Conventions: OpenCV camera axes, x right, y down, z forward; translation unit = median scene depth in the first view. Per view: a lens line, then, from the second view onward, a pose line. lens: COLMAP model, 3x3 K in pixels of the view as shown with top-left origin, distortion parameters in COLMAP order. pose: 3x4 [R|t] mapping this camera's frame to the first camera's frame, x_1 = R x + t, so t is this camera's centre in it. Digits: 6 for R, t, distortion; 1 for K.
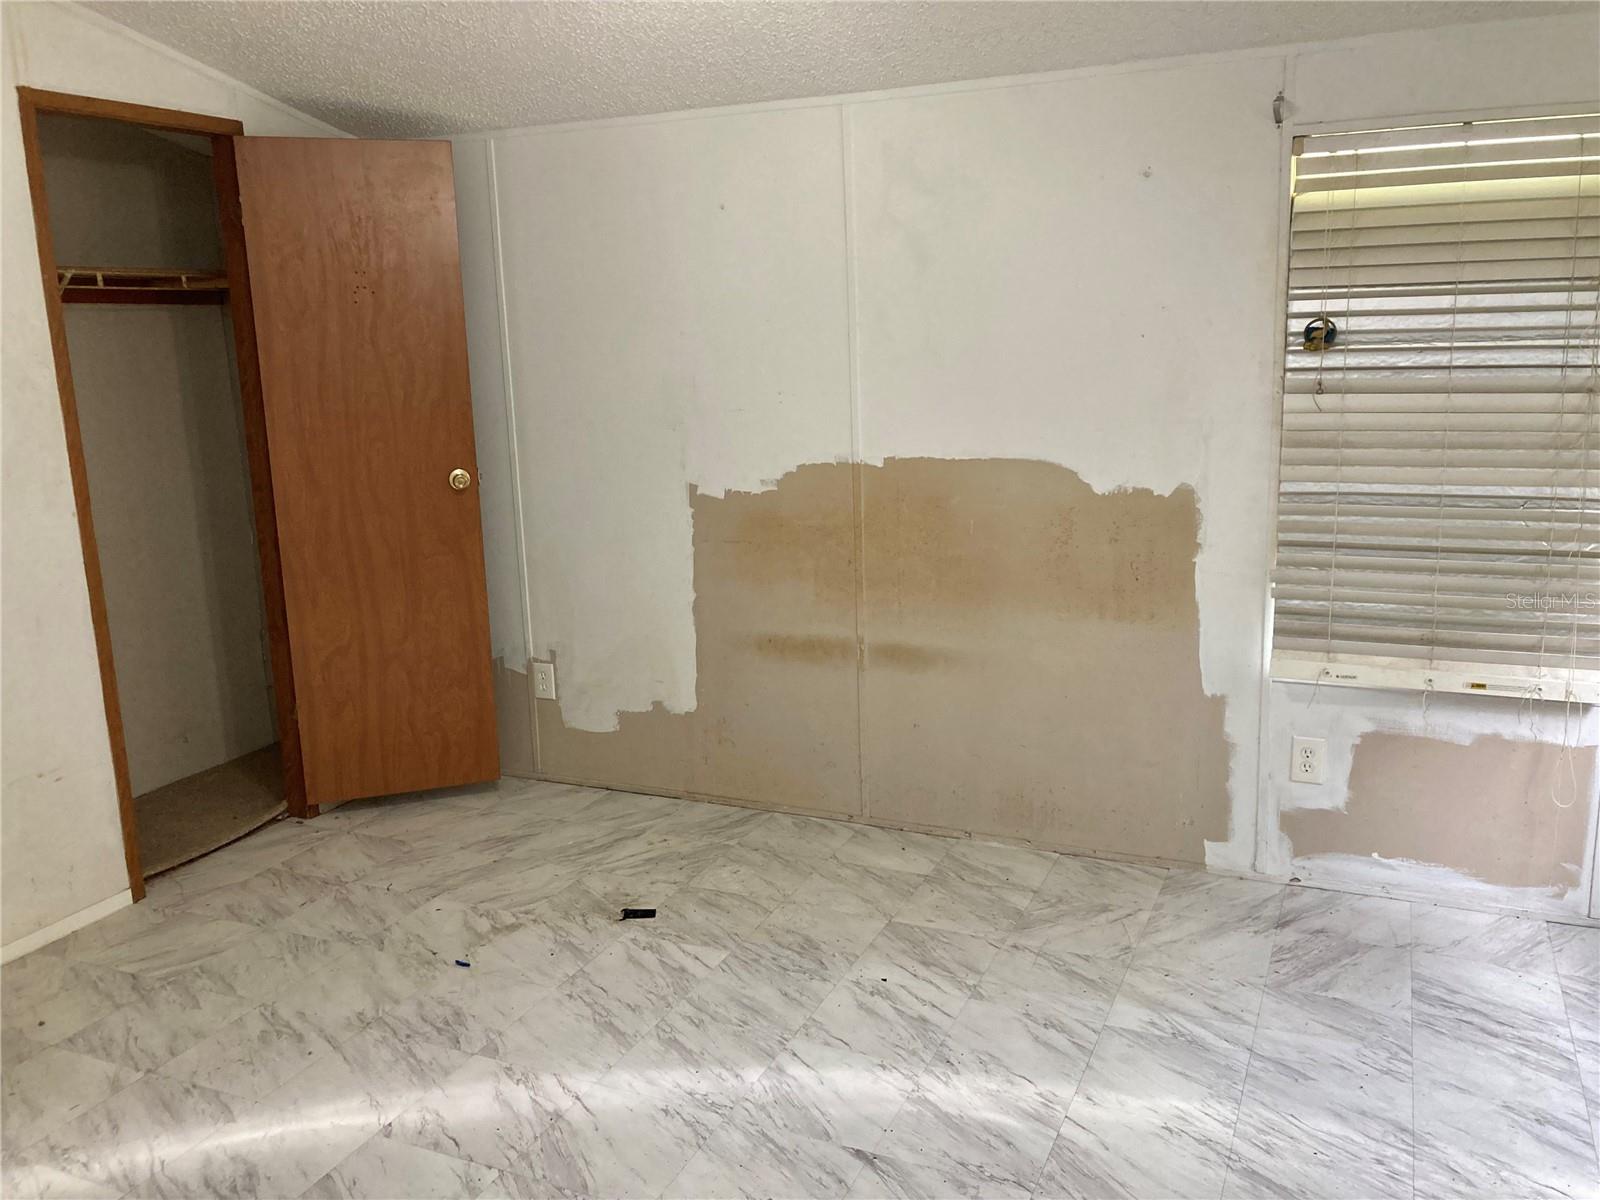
lens RADIAL K [[1323.9, 0, 799.7], [0, 1323.9, 597.8], [0, 0, 1]] dist [0.054311, -0.044342]
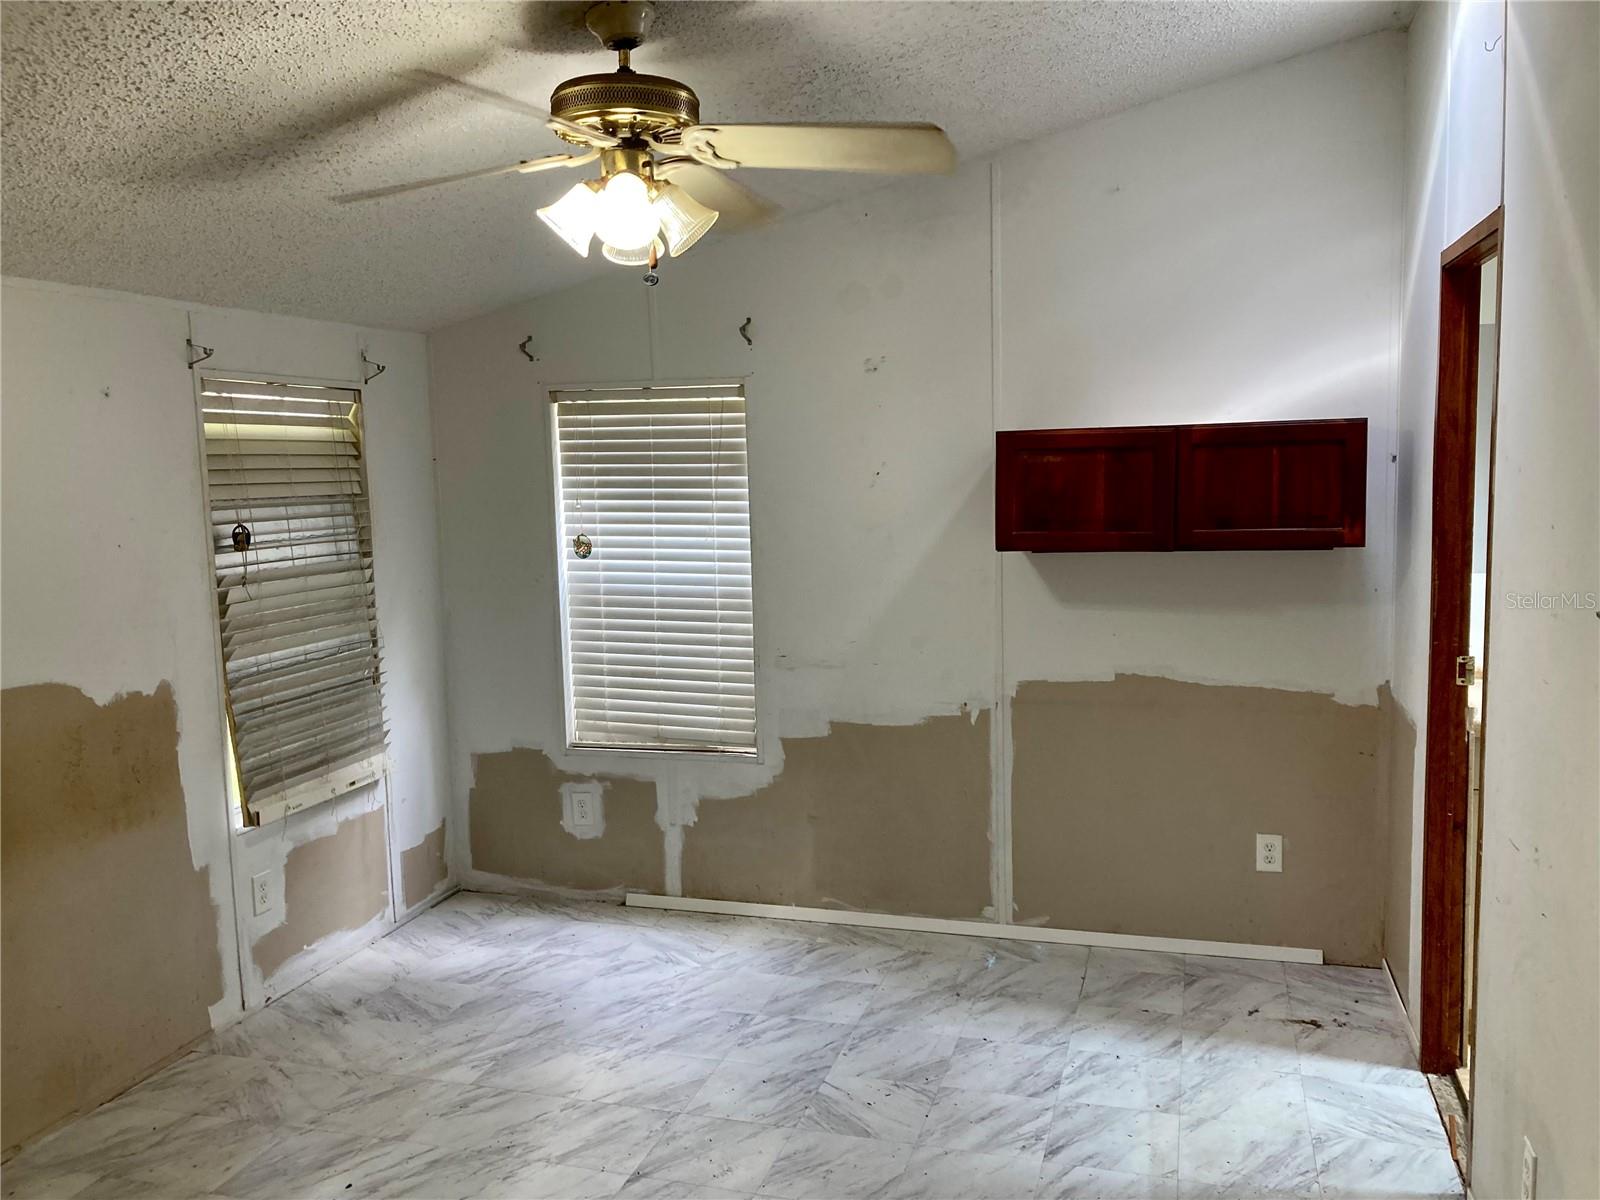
lens RADIAL K [[1323.9, 0, 800.2], [0, 1323.9, 602.2], [0, 0, 1]] dist [0.054311, -0.044342]
pose [[-0.118843, -0.076692, 0.989947, -0.868111], [0.233338, 0.966934, 0.102921, -0.144264], [-0.965106, 0.243223, -0.097018, 0.630518]]
